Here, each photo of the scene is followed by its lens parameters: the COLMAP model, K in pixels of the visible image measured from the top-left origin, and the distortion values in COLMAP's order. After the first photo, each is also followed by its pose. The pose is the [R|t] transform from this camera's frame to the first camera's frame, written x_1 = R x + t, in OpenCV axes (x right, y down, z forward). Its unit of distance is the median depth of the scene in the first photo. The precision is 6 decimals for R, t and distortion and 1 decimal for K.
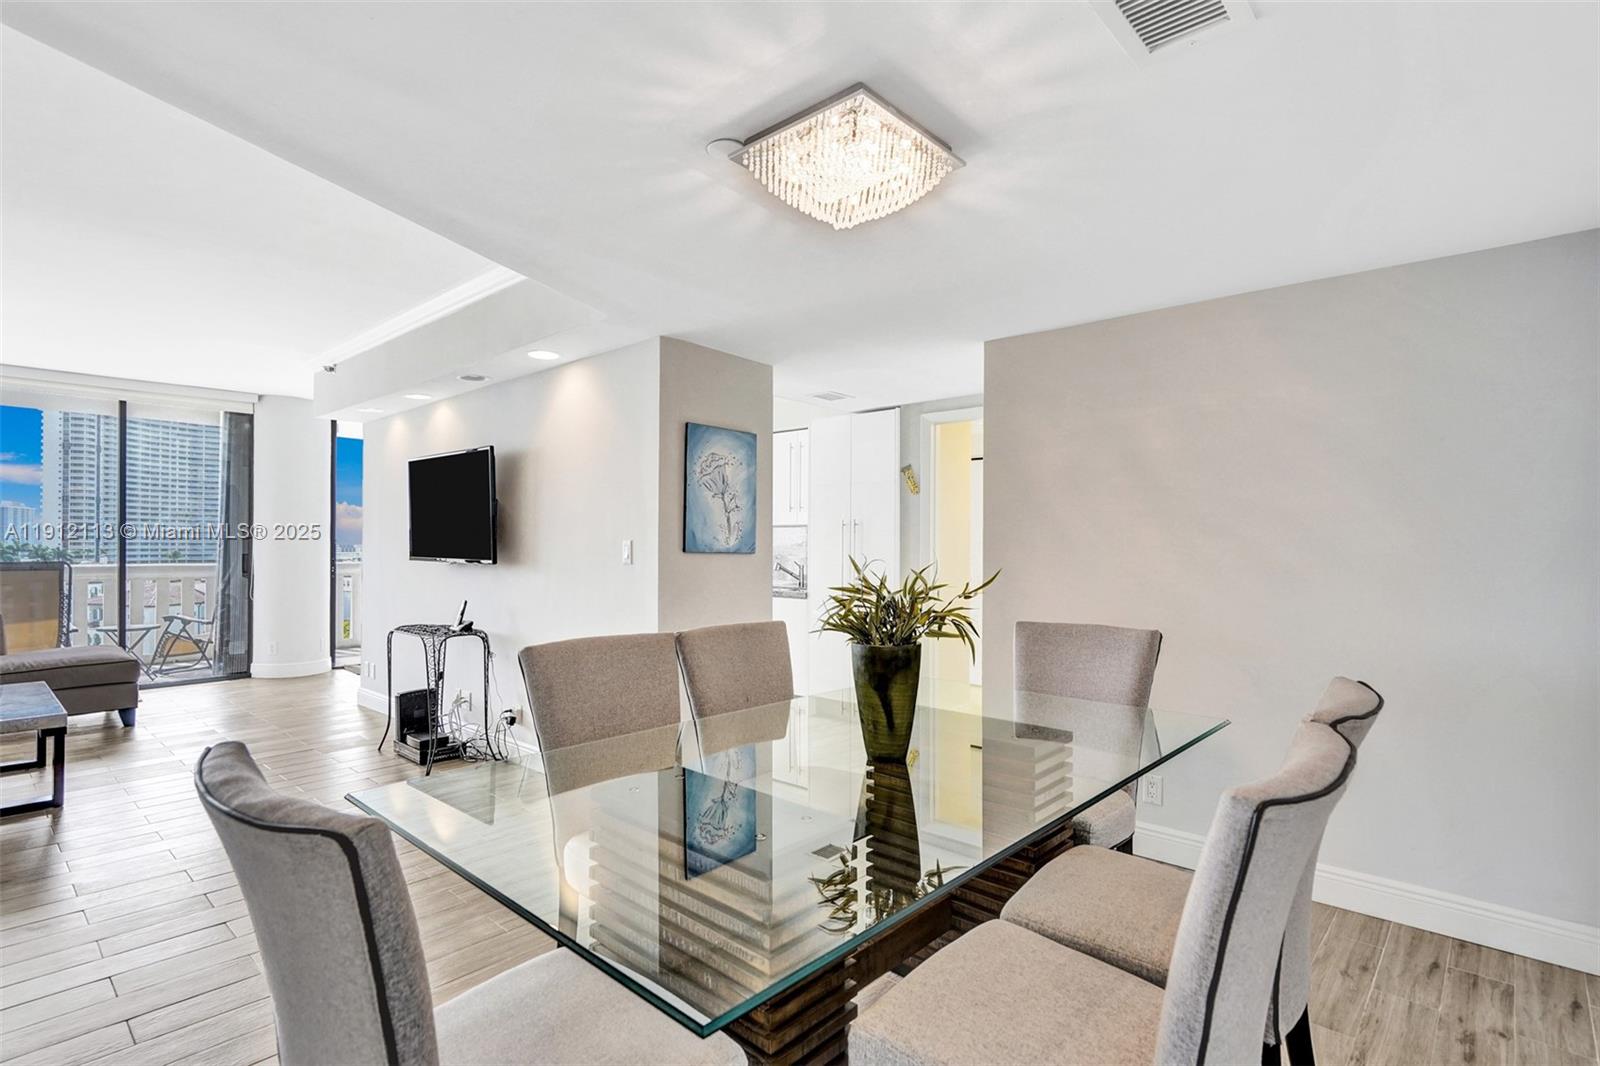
lens RADIAL K [[789.2, 0, 814.8], [0, 789.2, 541.7], [0, 0, 1]] dist [-0.013394, 0.012542]
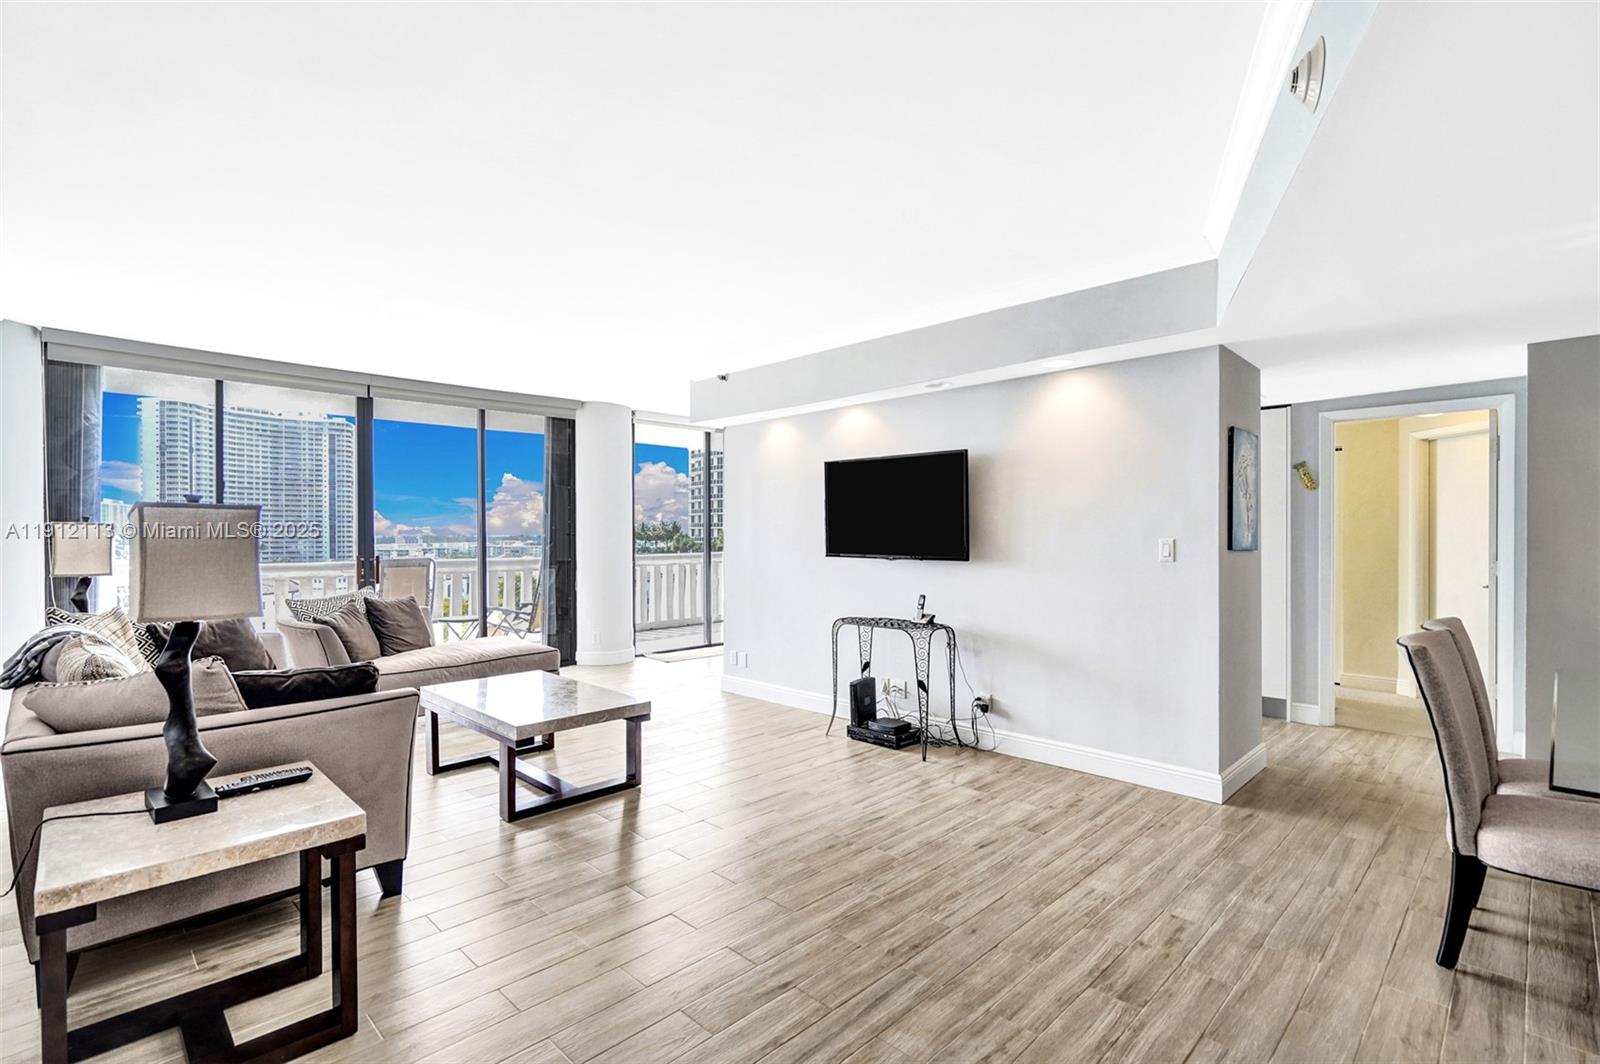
lens RADIAL K [[755.6, 0, 805.8], [0, 755.6, 539.4], [0, 0, 1]] dist [-0.002639, 0.000169]
pose [[0.998759, -0.007607, -0.049220, -0.349963], [0.008240, 0.999886, 0.012674, -0.009791], [0.049118, -0.013064, 0.998708, -0.017263]]
